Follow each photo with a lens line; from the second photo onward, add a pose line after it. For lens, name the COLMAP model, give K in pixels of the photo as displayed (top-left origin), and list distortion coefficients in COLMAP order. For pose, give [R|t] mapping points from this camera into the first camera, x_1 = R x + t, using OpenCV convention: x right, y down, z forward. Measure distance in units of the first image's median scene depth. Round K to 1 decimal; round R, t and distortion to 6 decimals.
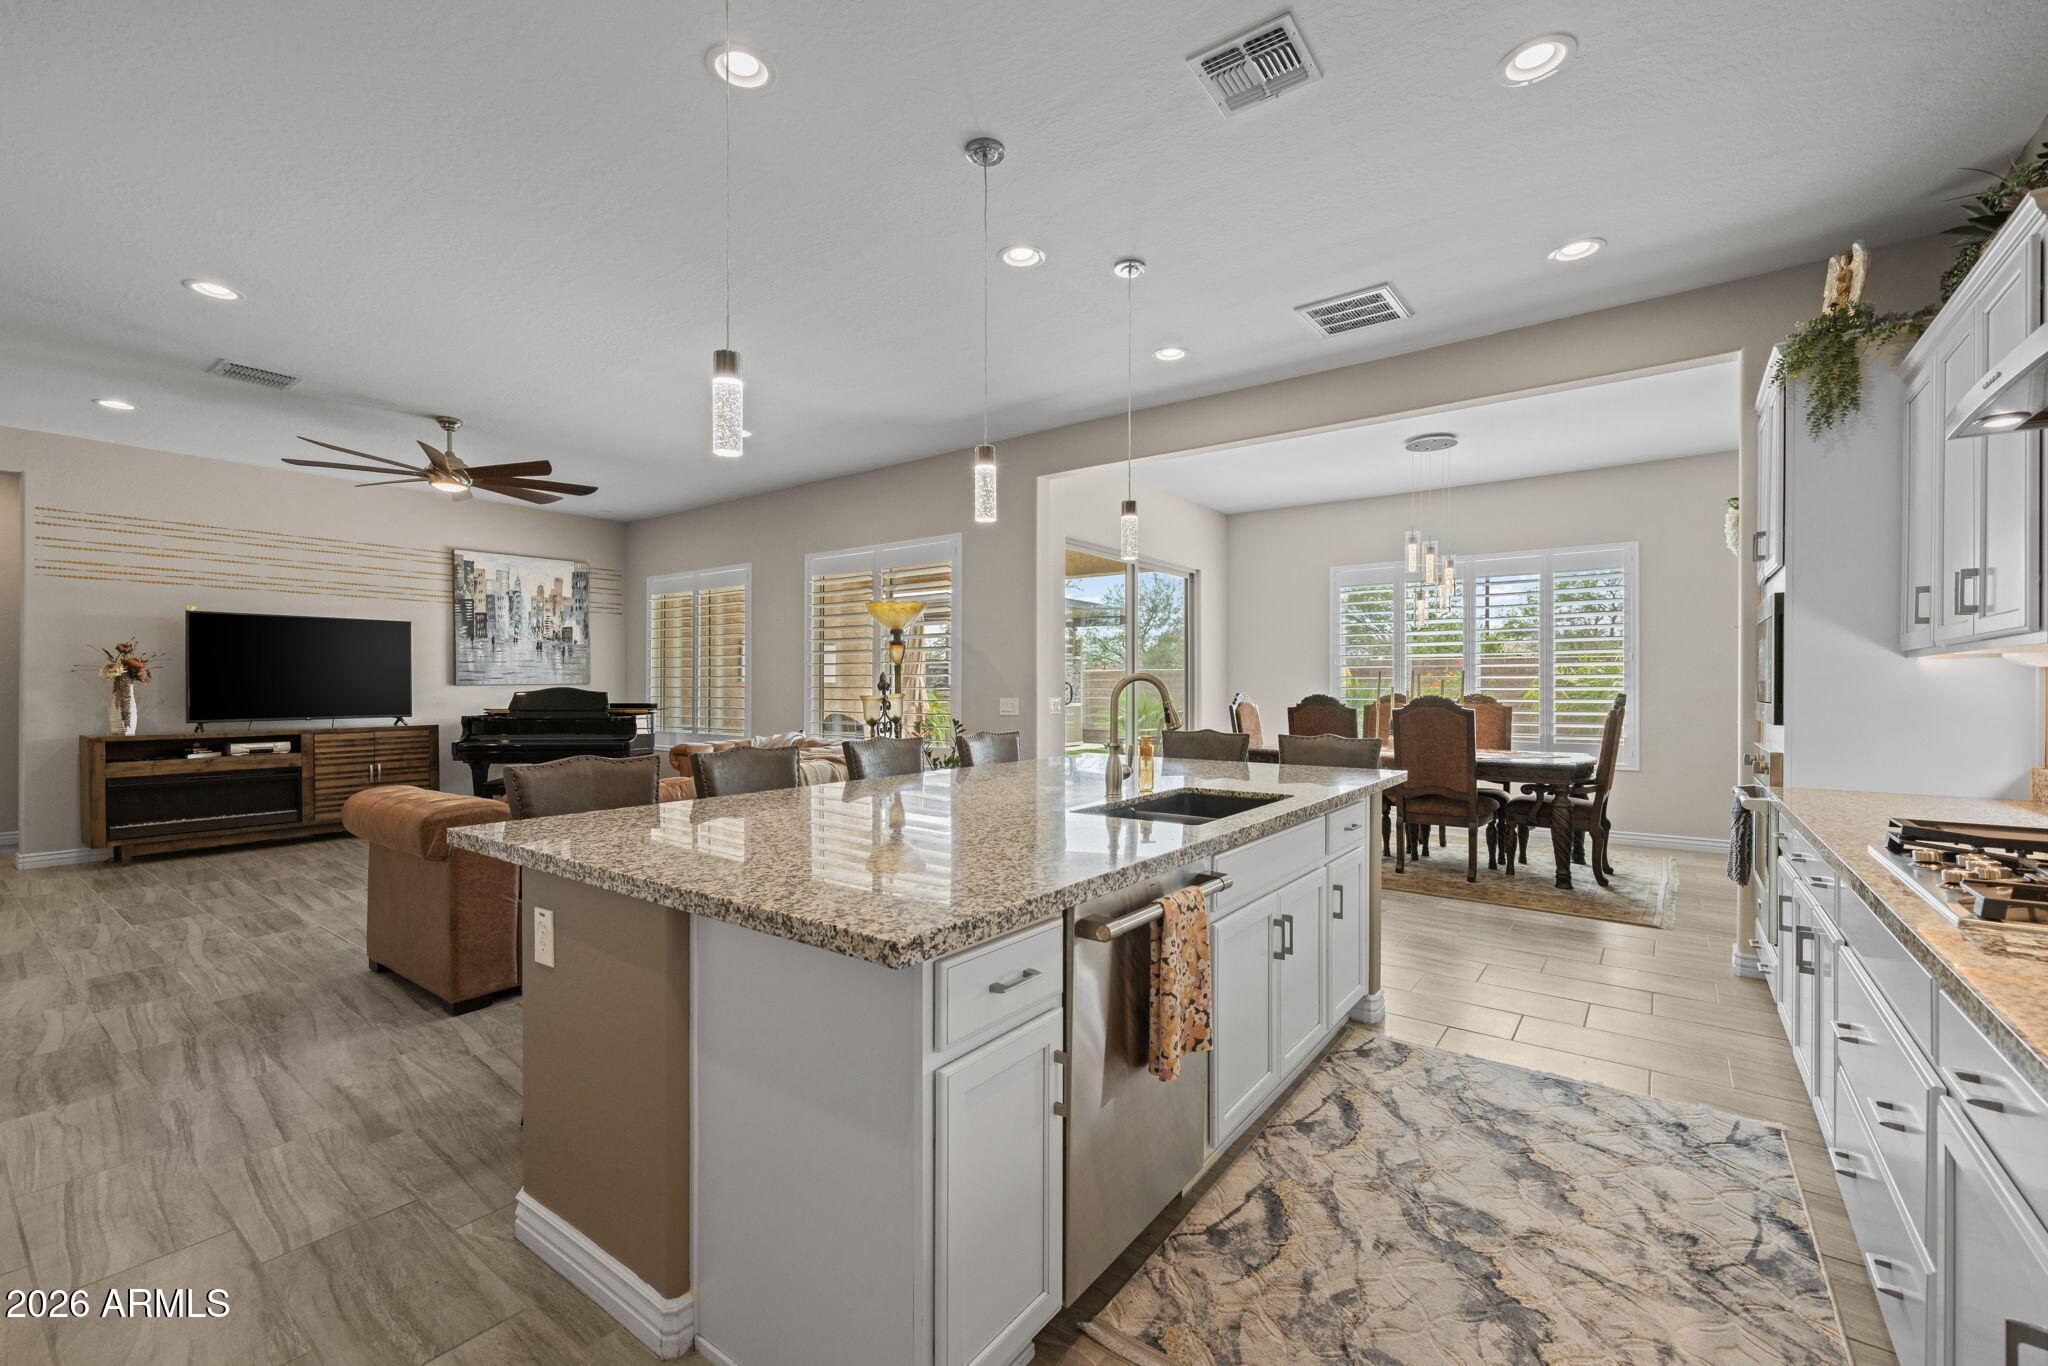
lens RADIAL K [[861.4, 0, 1018.1], [0, 861.4, 690.6], [0, 0, 1]] dist [0.000786, 0.000138]
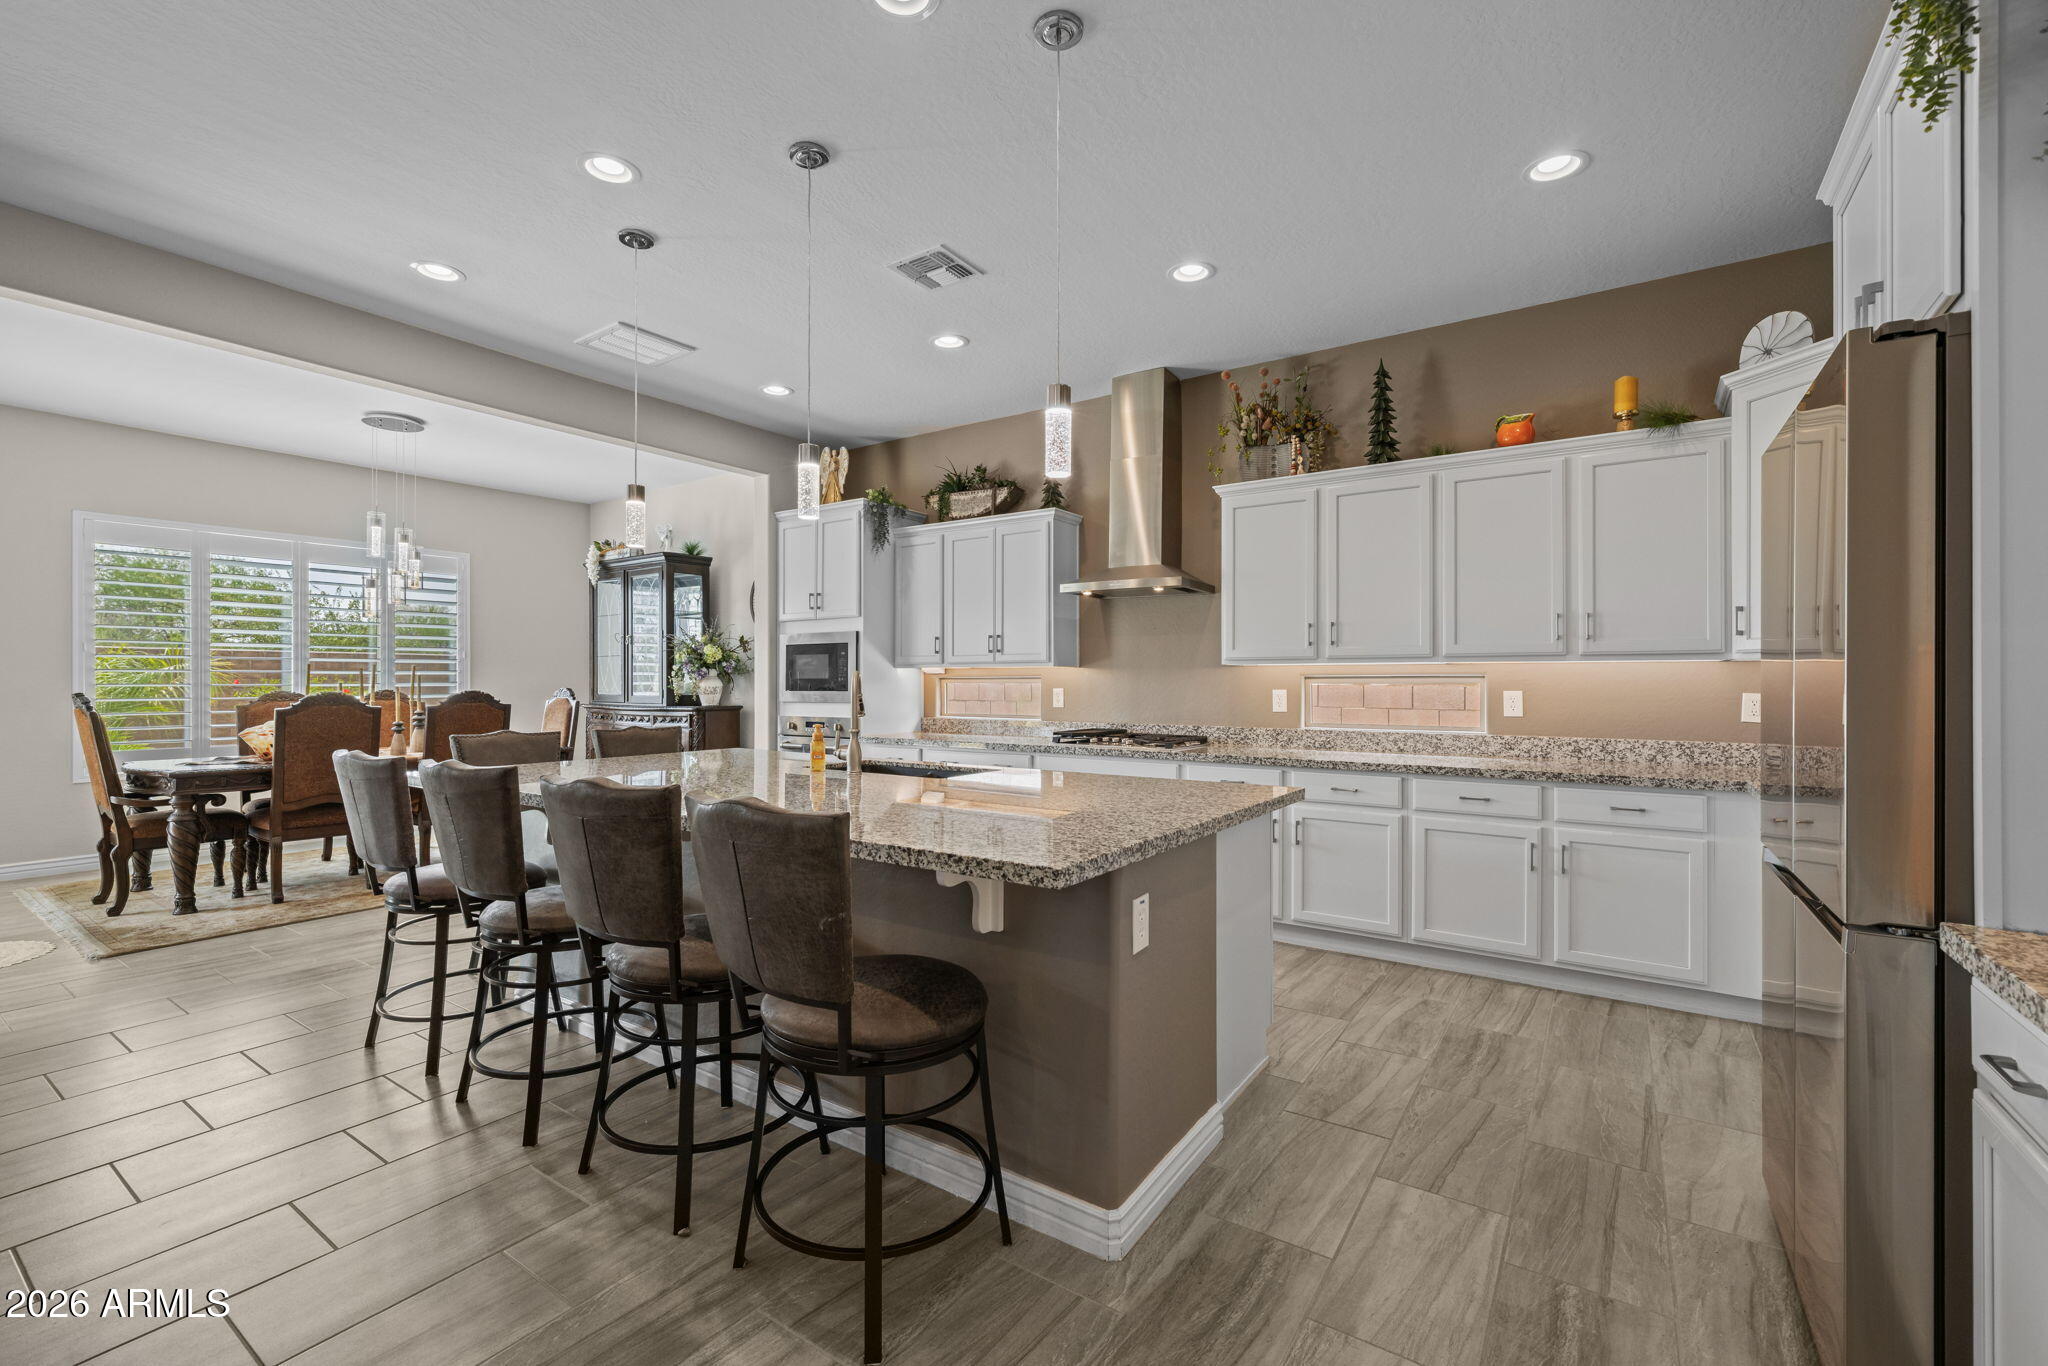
lens RADIAL K [[861.4, 0, 1025.6], [0, 861.4, 679.3], [0, 0, 1]] dist [0.000786, 0.000138]
pose [[-0.054111, 0.000607, 0.998535, -0.487496], [0.007938, 0.999968, -0.000177, -0.002889], [-0.998503, 0.007917, -0.054114, 0.367862]]
